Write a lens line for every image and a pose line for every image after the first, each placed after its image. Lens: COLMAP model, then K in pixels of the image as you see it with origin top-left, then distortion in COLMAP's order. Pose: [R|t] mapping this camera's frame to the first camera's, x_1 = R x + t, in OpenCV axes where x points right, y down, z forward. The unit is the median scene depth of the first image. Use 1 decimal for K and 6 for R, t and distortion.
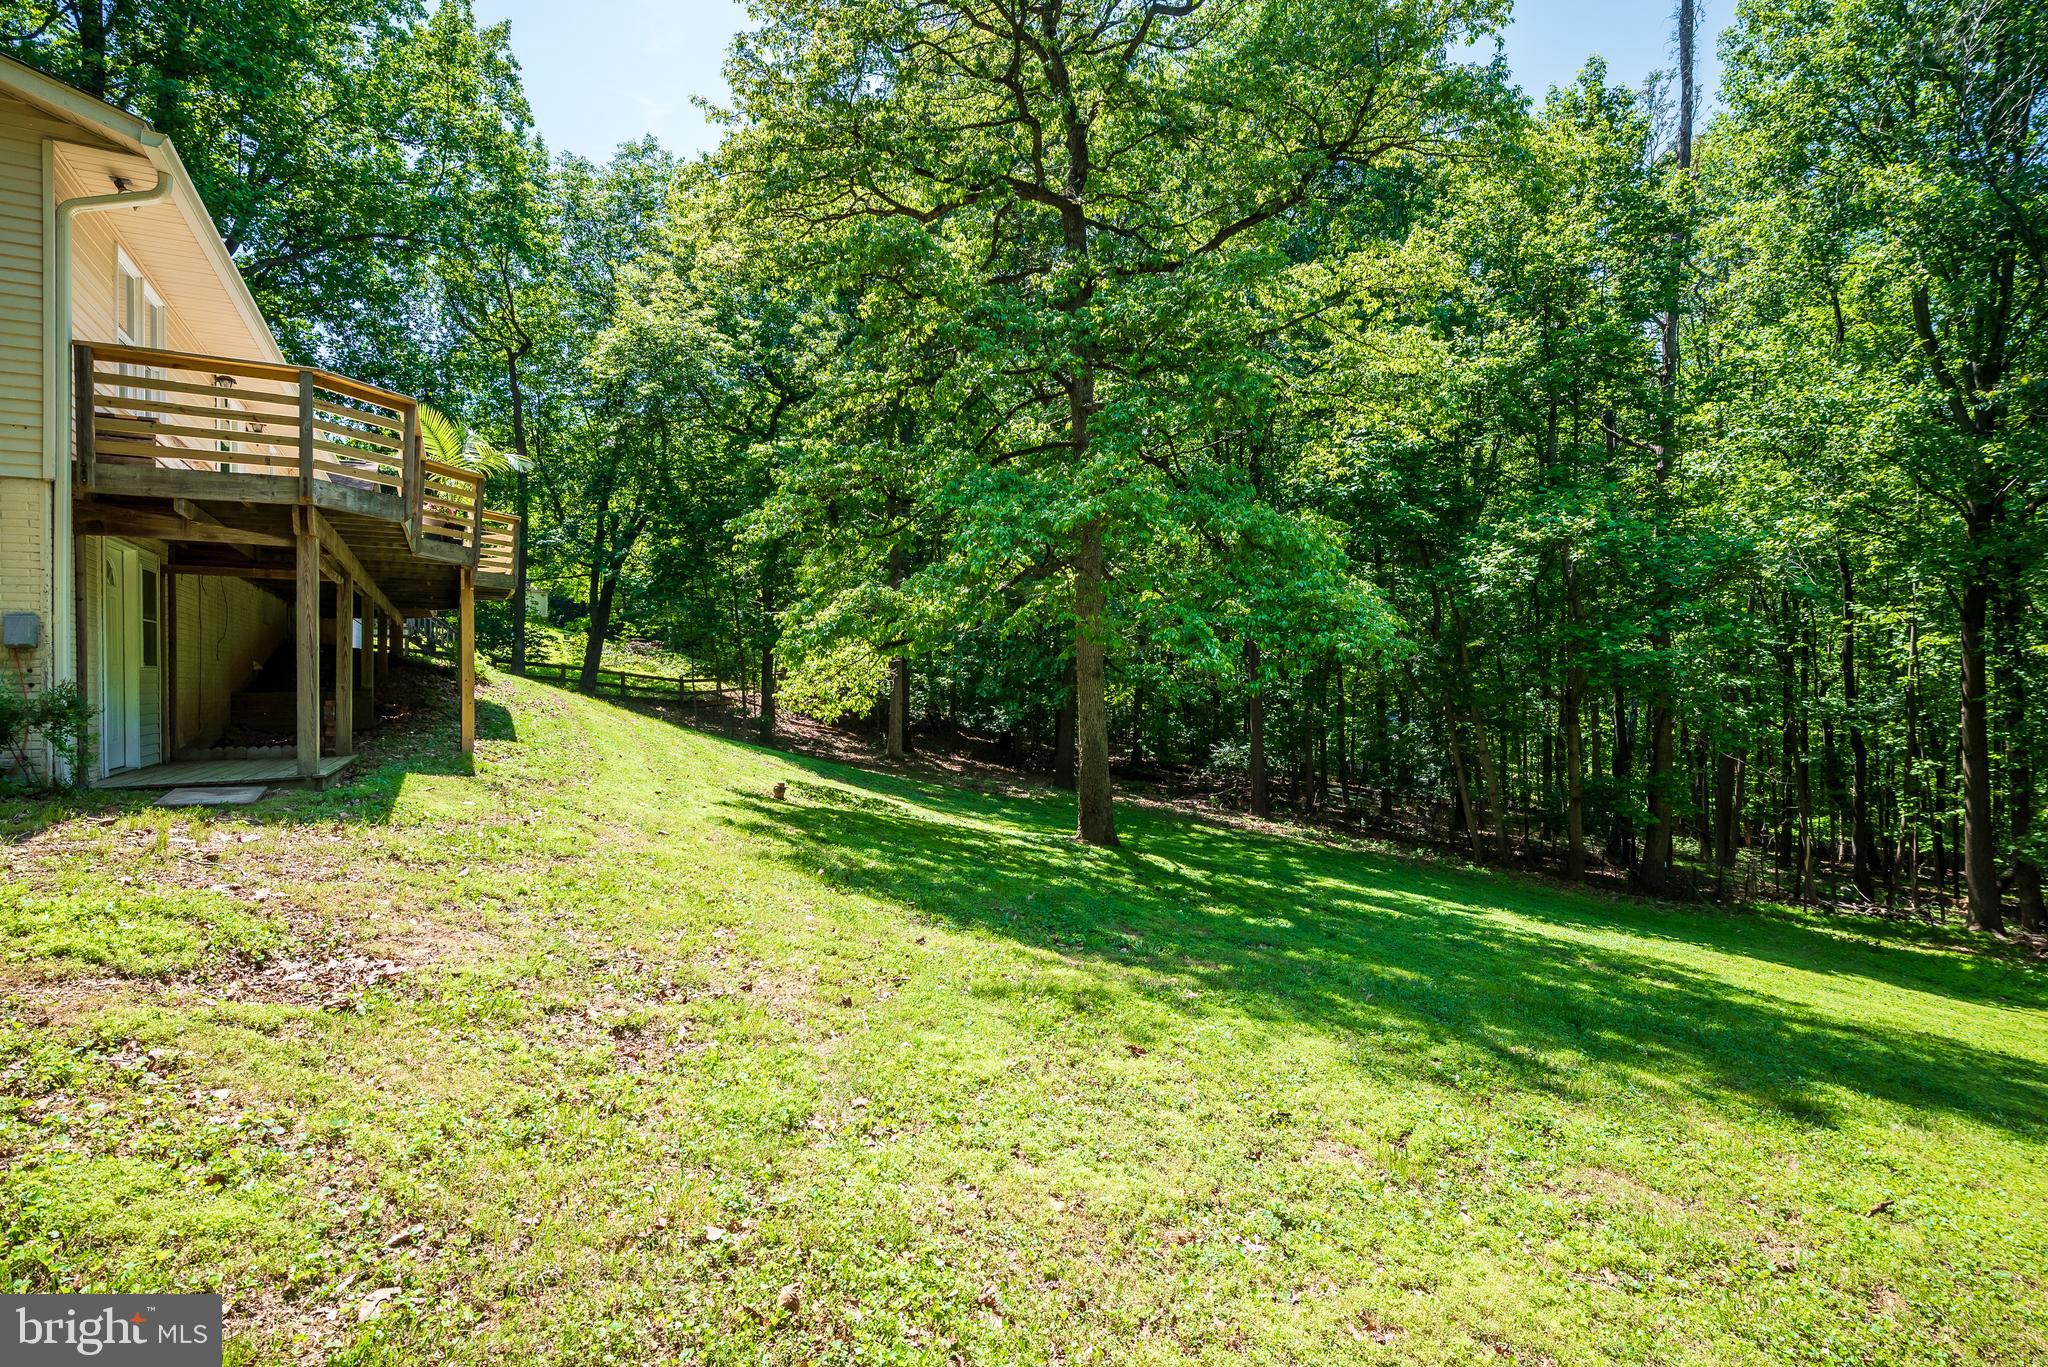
lens RADIAL K [[990.4, 0, 1023.4], [0, 990.4, 676.2], [0, 0, 1]] dist [-0.003716, -0.000460]
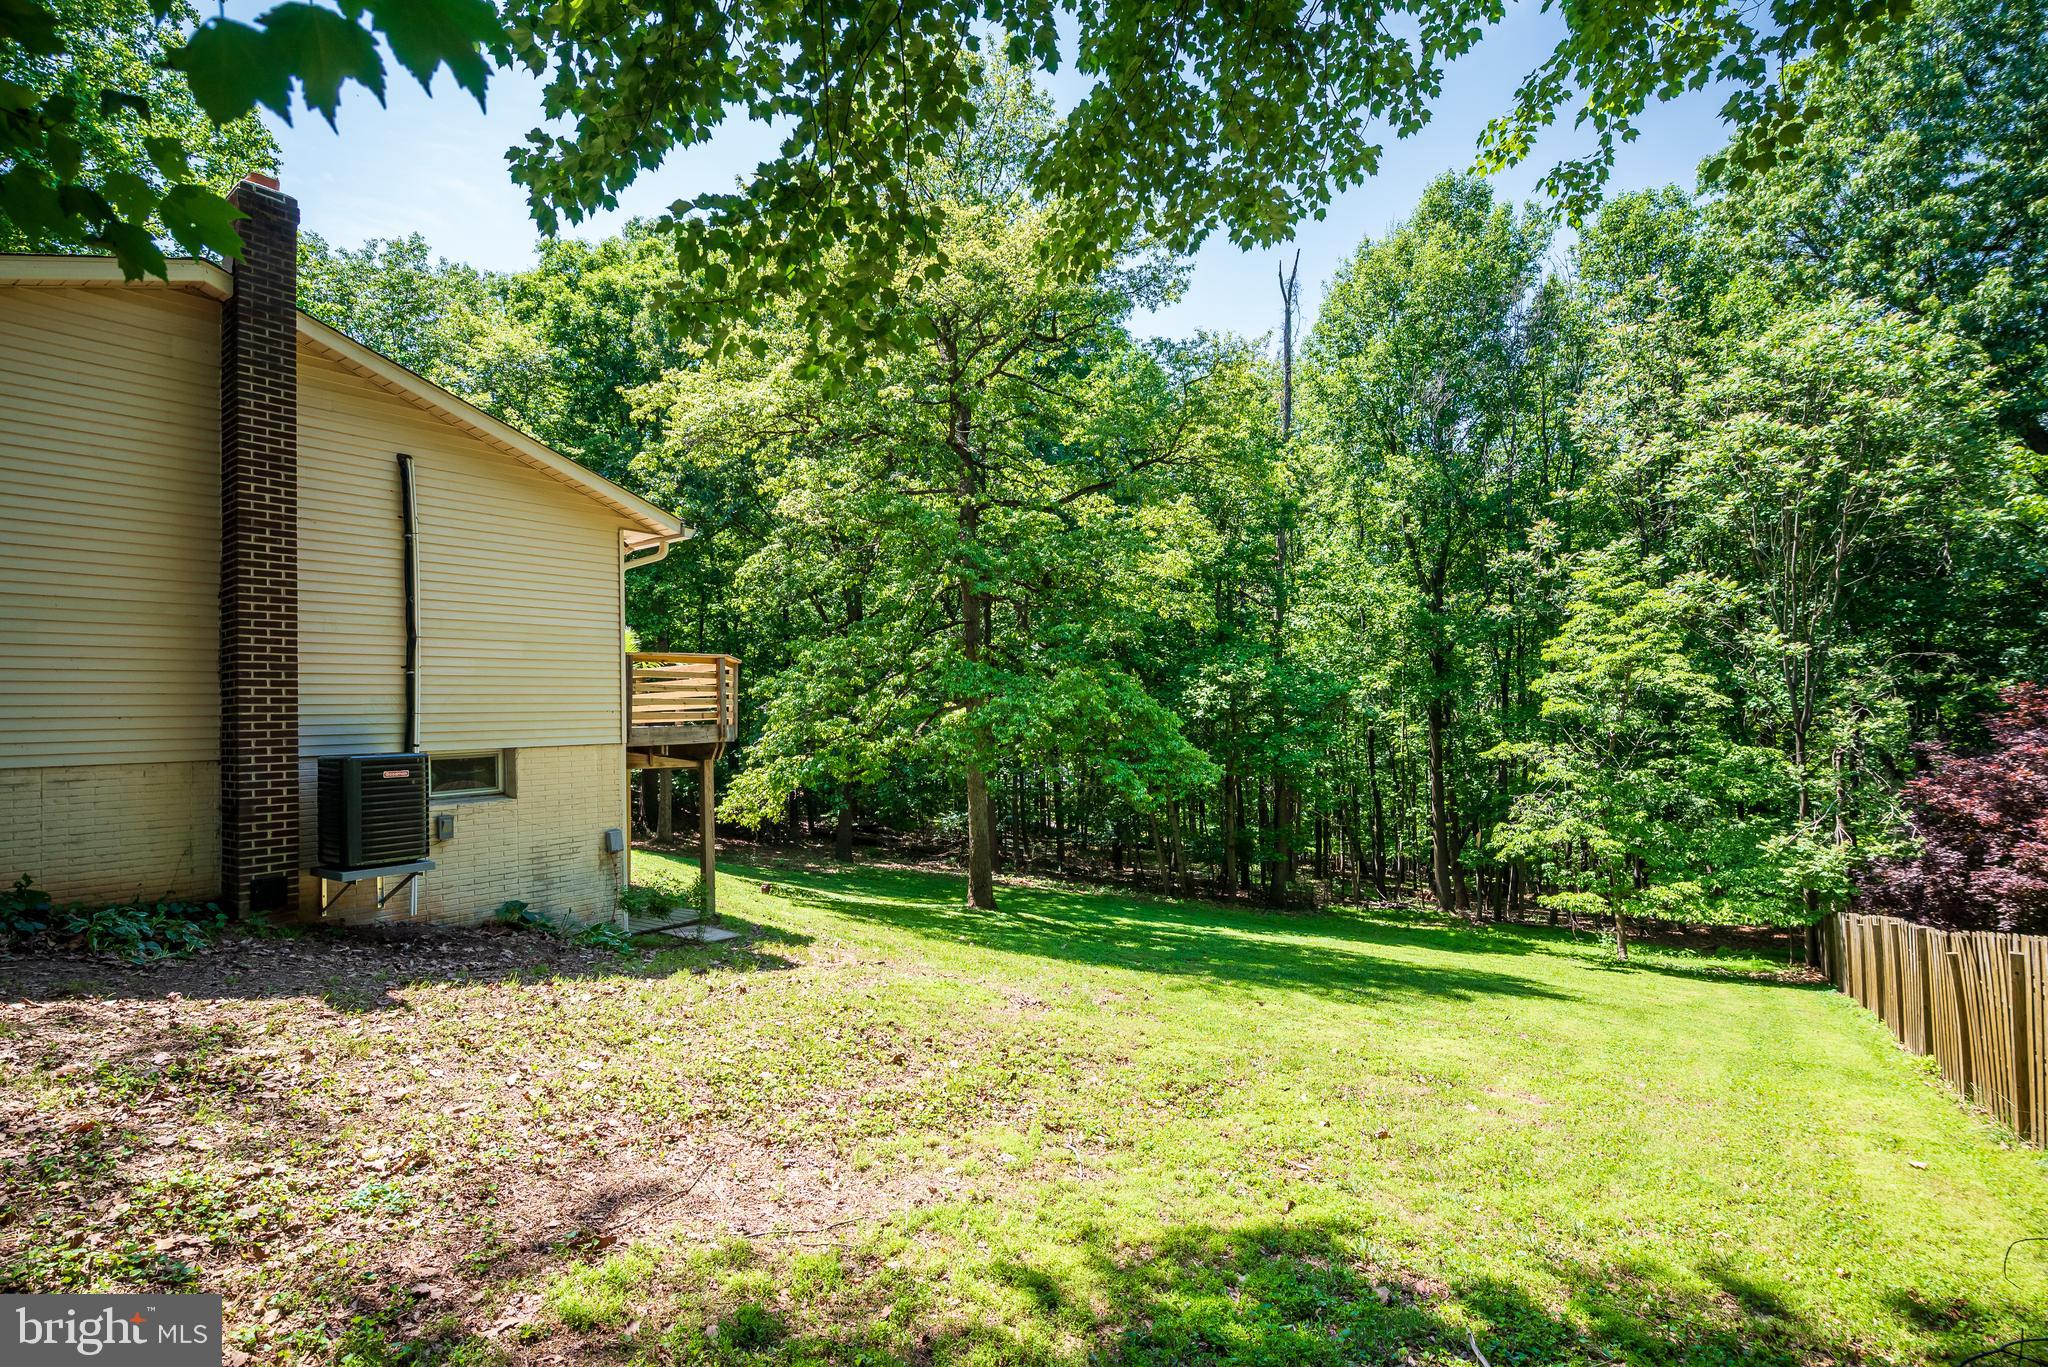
lens RADIAL K [[990.4, 0, 1026.1], [0, 990.4, 689.3], [0, 0, 1]] dist [-0.003716, -0.000460]
pose [[0.914248, -0.000914, 0.405155, -0.384811], [0.013606, 0.999503, -0.028449, -0.086005], [-0.404927, 0.031522, 0.913805, -0.266813]]
